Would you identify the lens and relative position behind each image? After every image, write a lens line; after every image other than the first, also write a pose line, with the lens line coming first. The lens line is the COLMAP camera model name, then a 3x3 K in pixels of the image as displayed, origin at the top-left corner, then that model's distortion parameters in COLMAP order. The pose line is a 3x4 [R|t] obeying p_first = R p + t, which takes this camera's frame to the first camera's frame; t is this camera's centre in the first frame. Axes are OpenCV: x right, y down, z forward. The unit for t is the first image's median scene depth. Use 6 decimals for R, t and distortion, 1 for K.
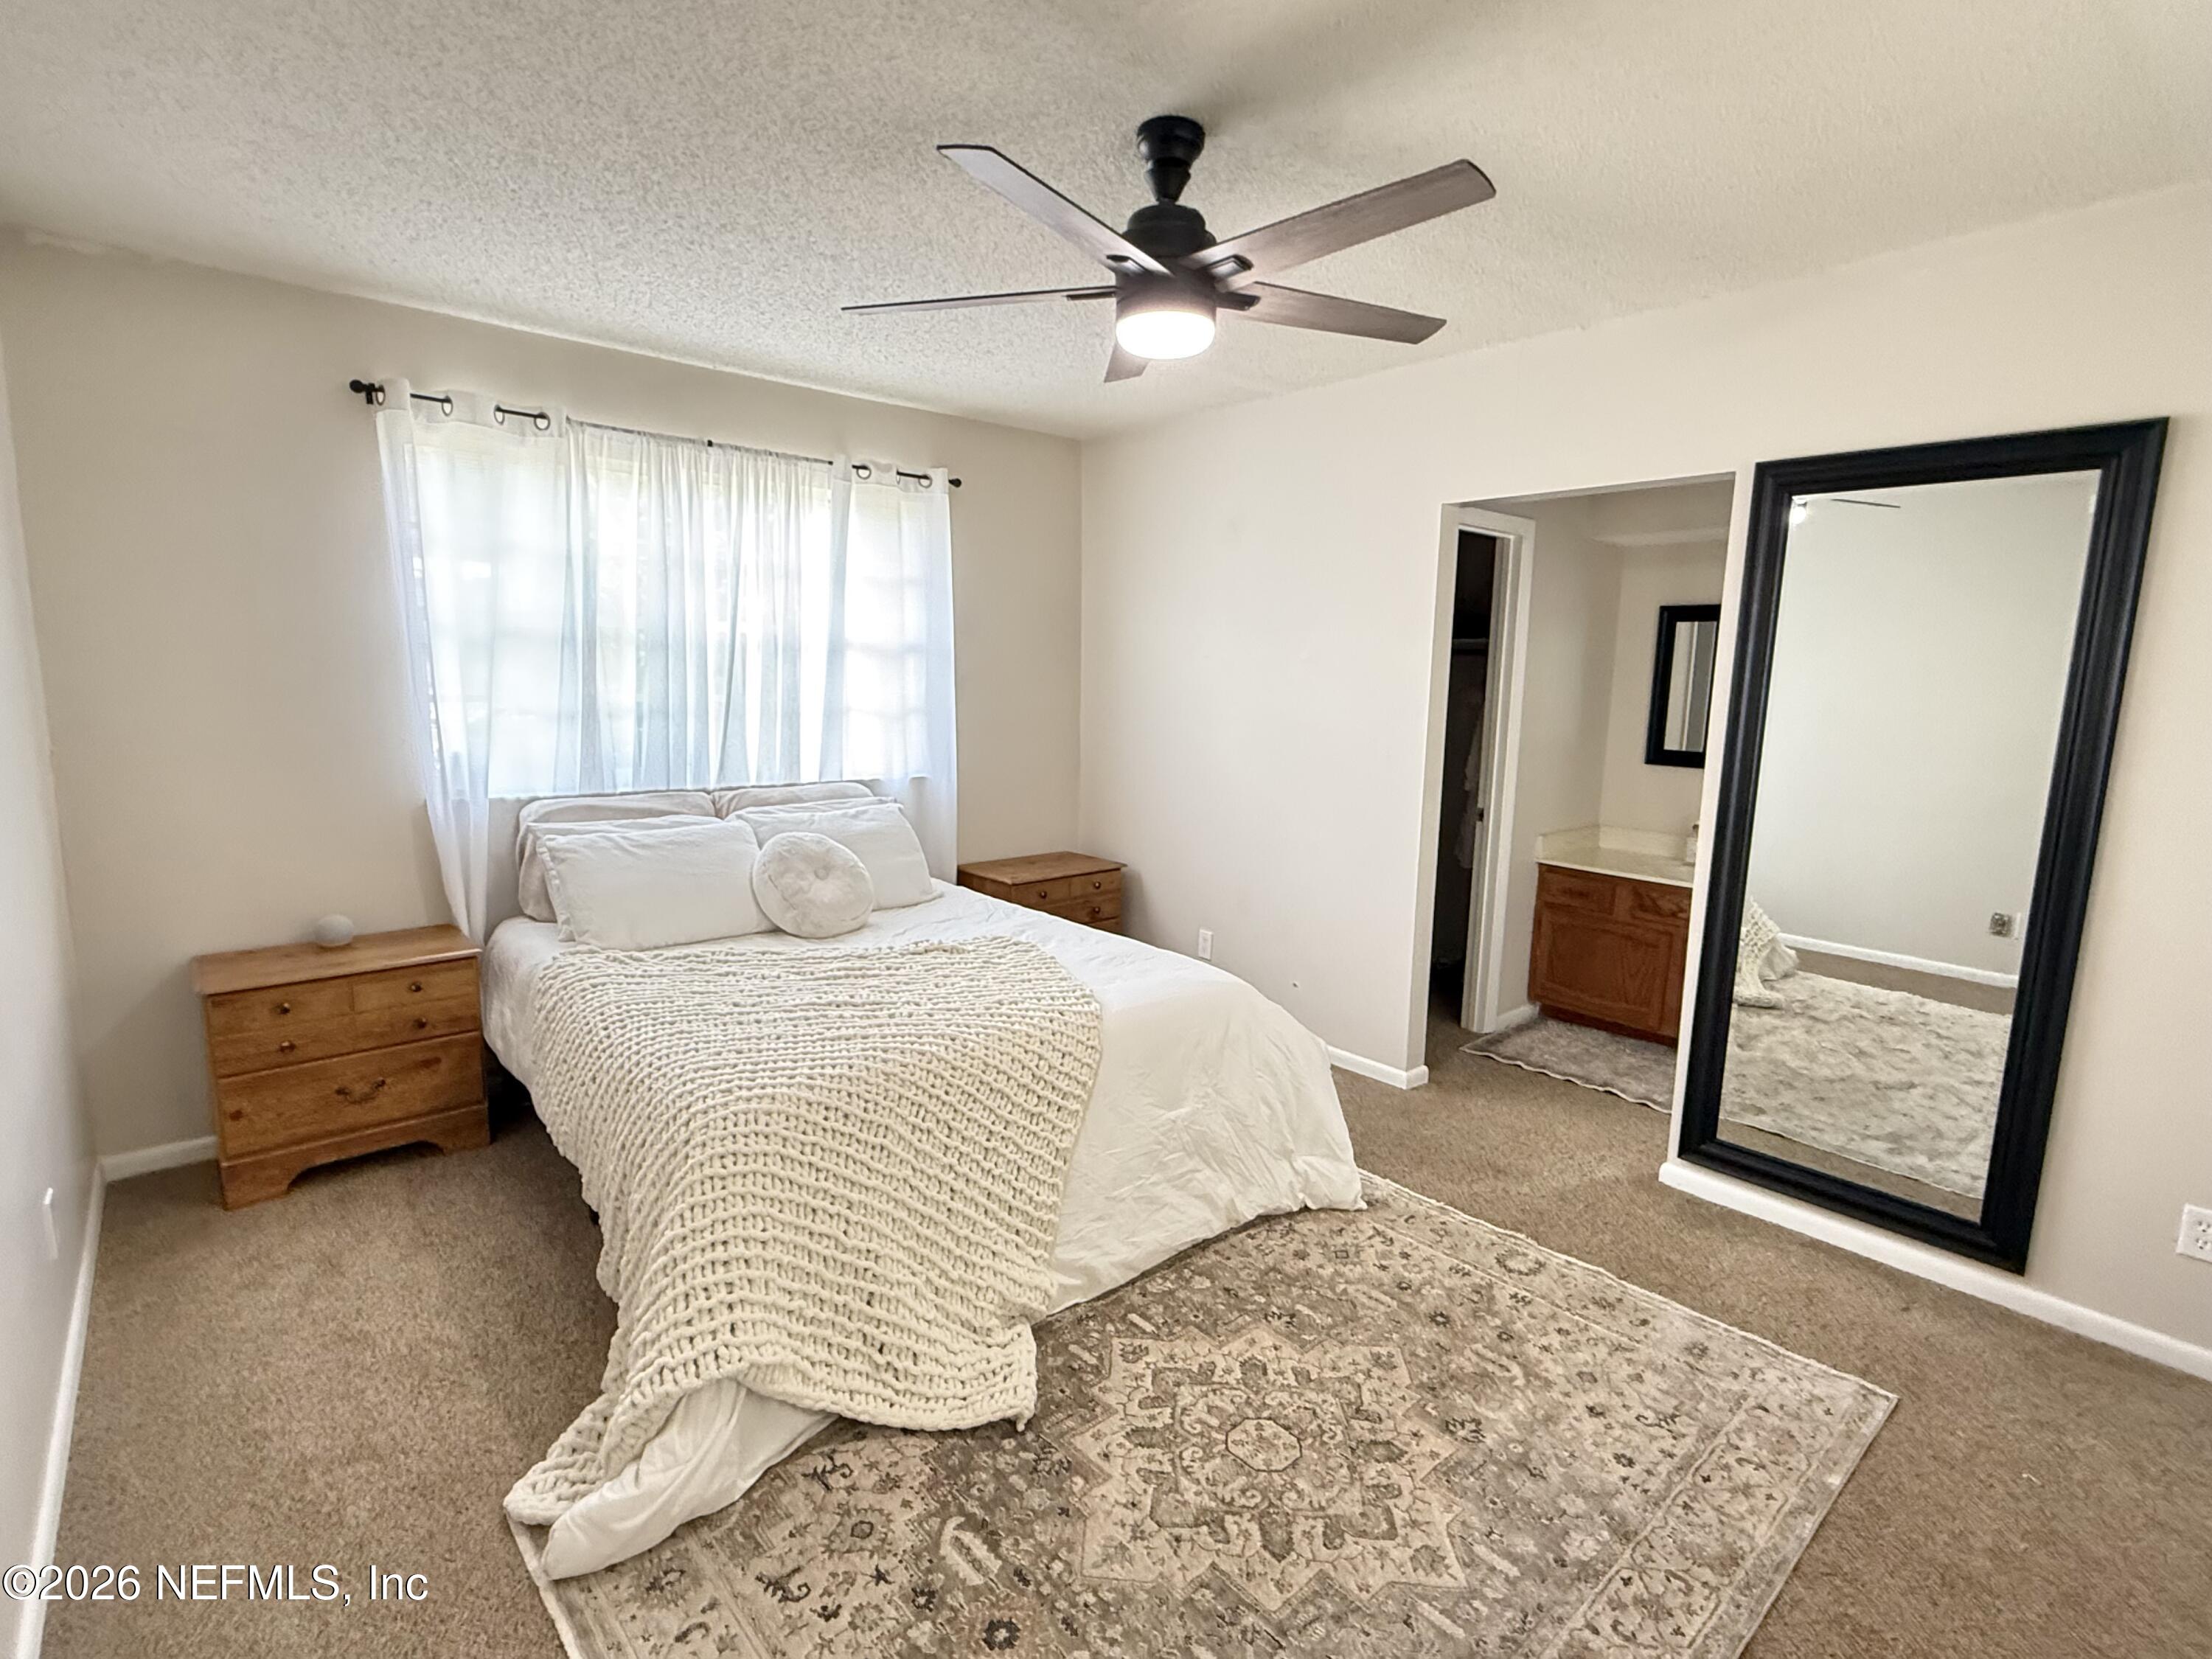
lens RADIAL K [[1076.5, 0, 1106.0], [0, 1076.5, 829.5], [0, 0, 1]] dist [0.000560, 0.000135]
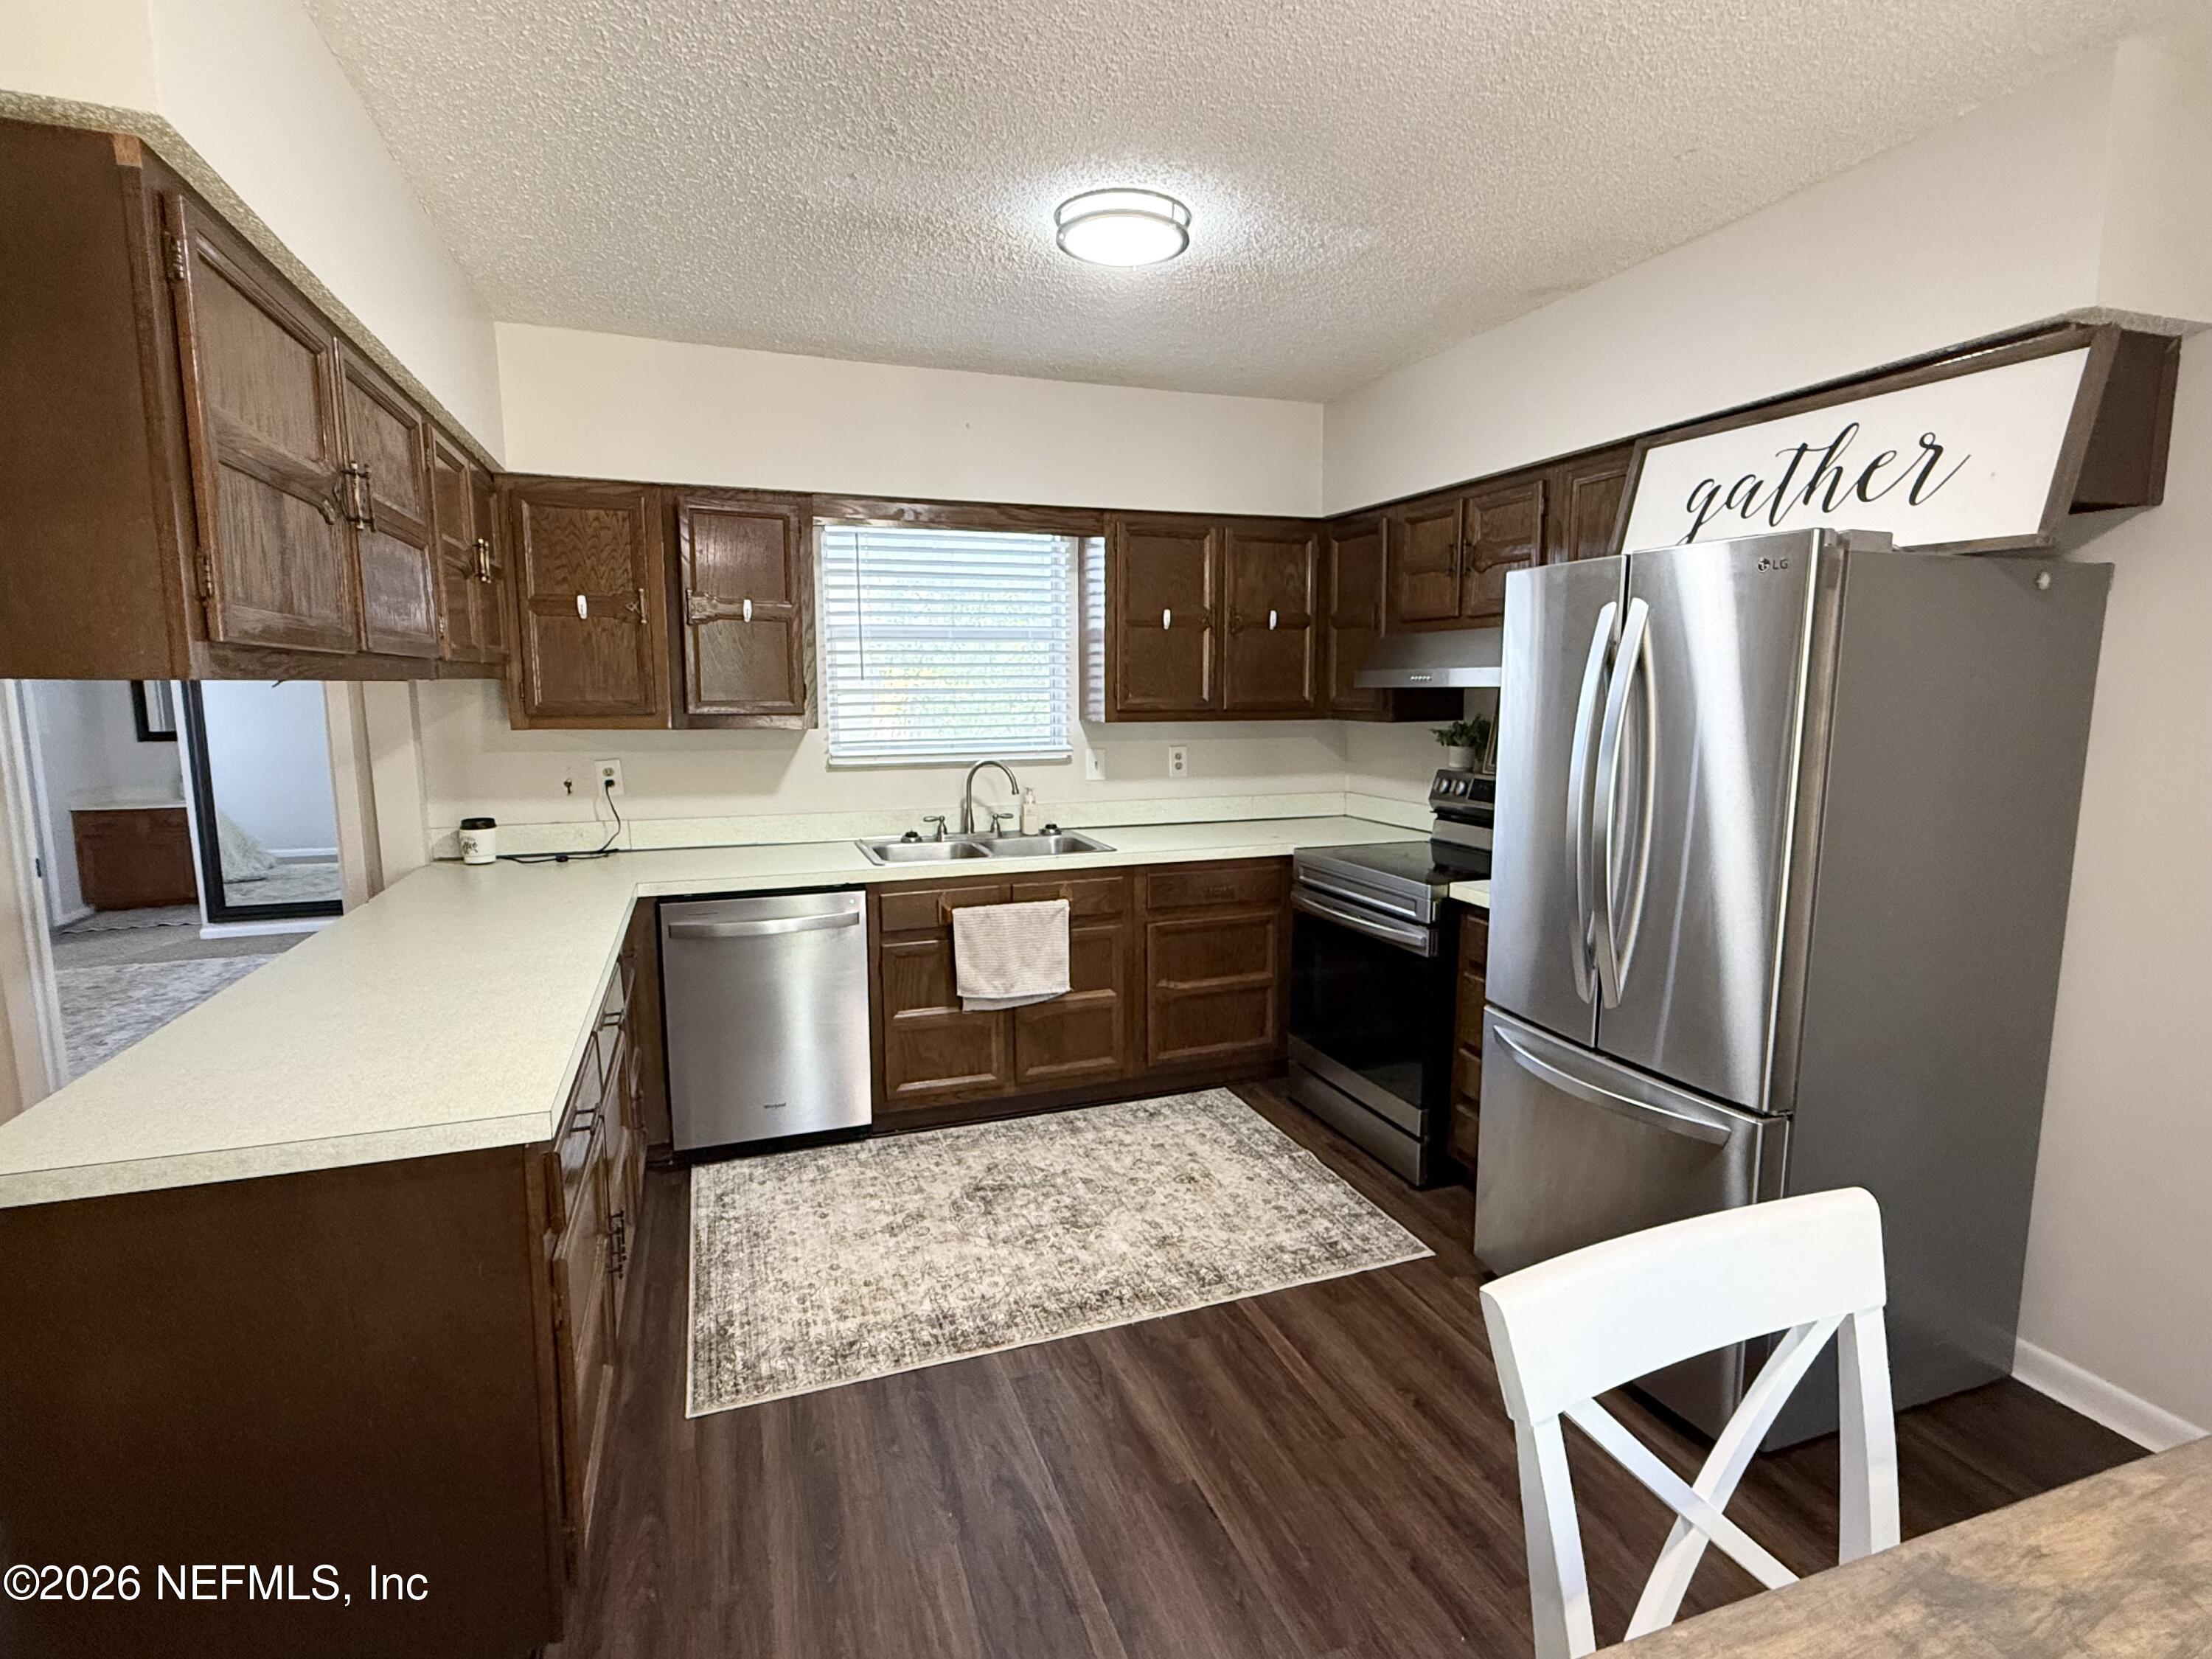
lens RADIAL K [[1076.5, 0, 1106.0], [0, 1076.5, 829.5], [0, 0, 1]] dist [0.000560, 0.000135]
pose [[0.346473, -0.145818, 0.926657, -0.584546], [0.156692, 0.982962, 0.096092, 0.156531], [-0.924881, 0.111907, 0.363418, -1.048319]]
